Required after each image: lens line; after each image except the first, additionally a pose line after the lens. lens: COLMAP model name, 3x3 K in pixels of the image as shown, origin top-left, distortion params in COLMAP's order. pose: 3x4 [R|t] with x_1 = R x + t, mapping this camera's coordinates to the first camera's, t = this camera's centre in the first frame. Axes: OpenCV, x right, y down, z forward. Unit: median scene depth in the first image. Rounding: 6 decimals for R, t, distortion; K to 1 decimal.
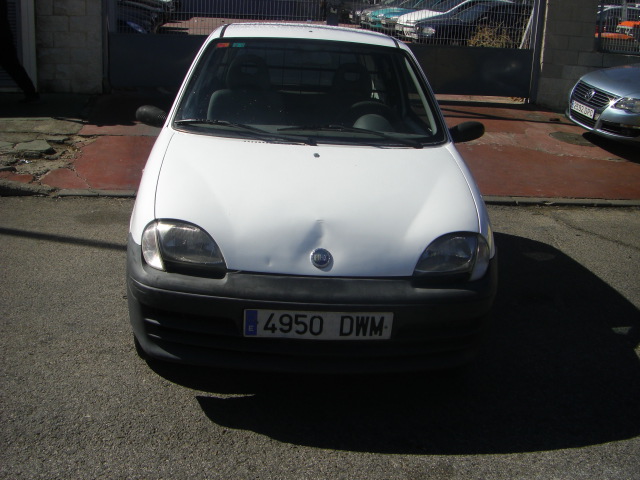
lens RADIAL K [[718.0, 0, 320.0], [0, 718.0, 240.0], [0, 0, 1]] dist [-0.197248, 0.215646]
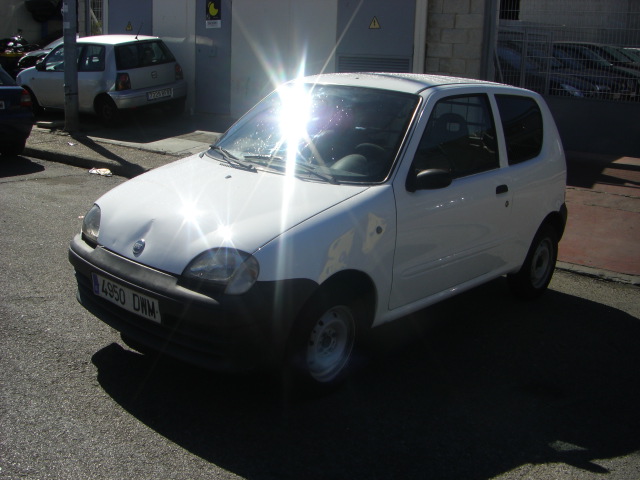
lens RADIAL K [[718.0, 0, 320.0], [0, 718.0, 240.0], [0, 0, 1]] dist [-0.197248, 0.215646]
pose [[0.698376, 0.151525, -0.699508, 1.109066], [-0.216279, 0.976322, -0.004442, -0.050698], [0.682272, 0.154391, 0.714611, 0.317588]]
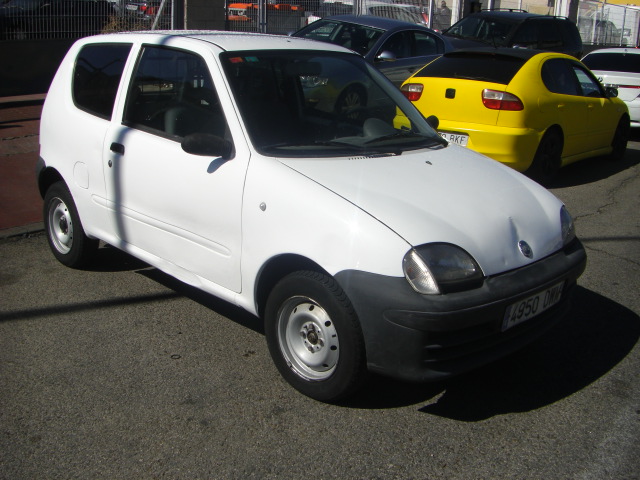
lens RADIAL K [[718.0, 0, 320.0], [0, 718.0, 240.0], [0, 0, 1]] dist [-0.197248, 0.215646]
pose [[0.755877, -0.208526, 0.620619, -0.967003], [0.188430, 0.977104, 0.098807, -0.165707], [-0.627013, 0.042258, 0.777862, 0.312469]]
